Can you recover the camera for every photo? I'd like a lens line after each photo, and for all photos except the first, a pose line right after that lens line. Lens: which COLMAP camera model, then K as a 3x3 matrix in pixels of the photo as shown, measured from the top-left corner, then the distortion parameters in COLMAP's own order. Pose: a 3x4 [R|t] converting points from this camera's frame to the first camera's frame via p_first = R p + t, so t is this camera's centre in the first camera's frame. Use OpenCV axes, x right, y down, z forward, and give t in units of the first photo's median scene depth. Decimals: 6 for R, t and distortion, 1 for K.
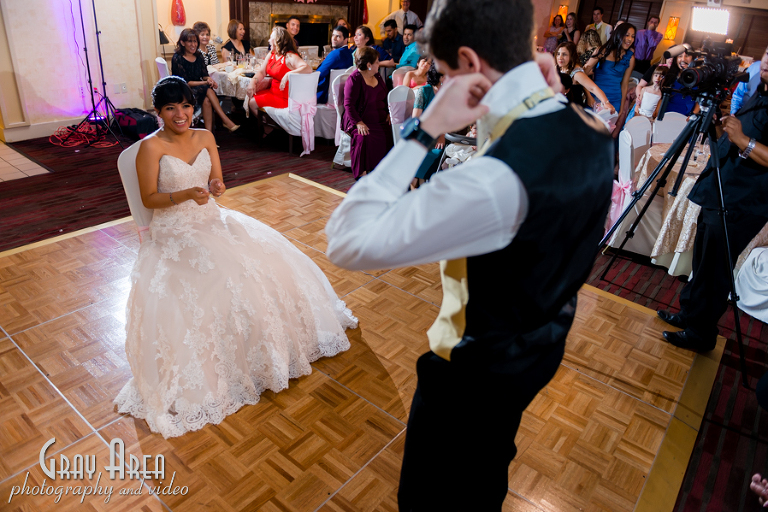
lens RADIAL K [[530.6, 0, 384.0], [0, 530.6, 256.0], [0, 0, 1]] dist [-0.042598, -0.005418]
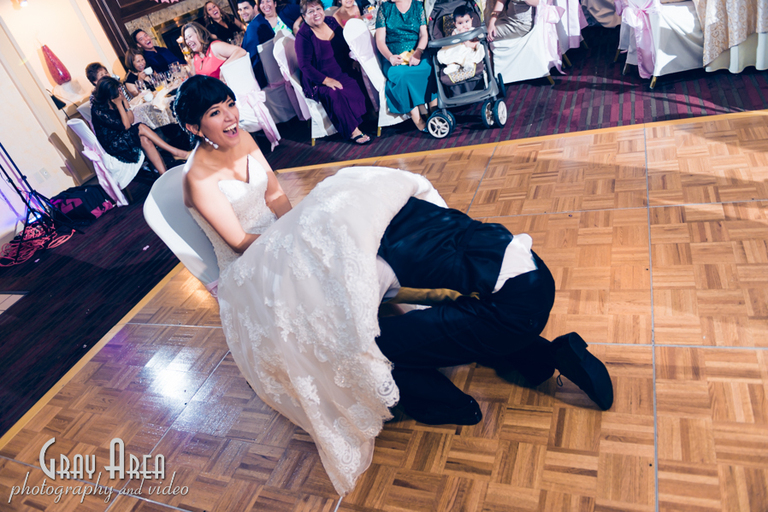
lens RADIAL K [[535.9, 0, 384.0], [0, 535.9, 256.0], [0, 0, 1]] dist [-0.043226, -0.007452]
pose [[0.888592, -0.455561, 0.053556, -0.153210], [0.451343, 0.889188, 0.075058, -0.020970], [-0.081815, -0.042524, 0.995740, 0.125529]]
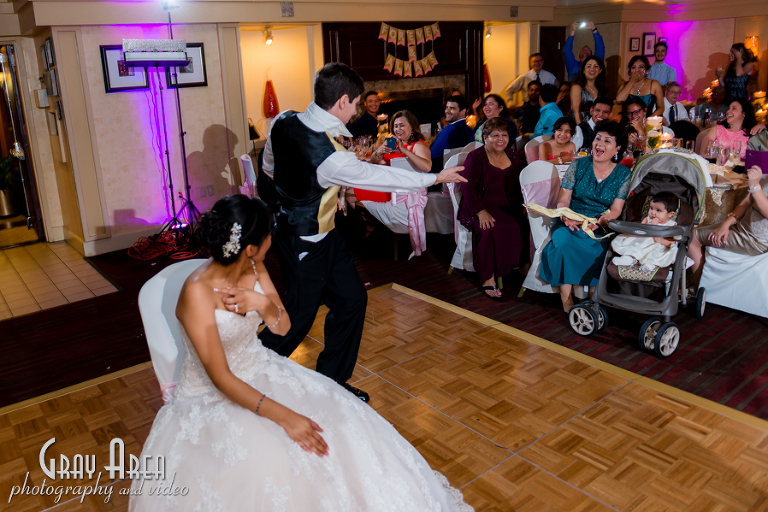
lens RADIAL K [[611.8, 0, 323.5], [0, 611.8, 224.8], [0, 0, 1]] dist [-0.043983, -0.012407]
pose [[0.947876, -0.063516, -0.312246, 0.009312], [-0.006680, 0.975755, -0.218763, -0.051278], [0.318570, 0.209446, 0.924470, 0.149843]]
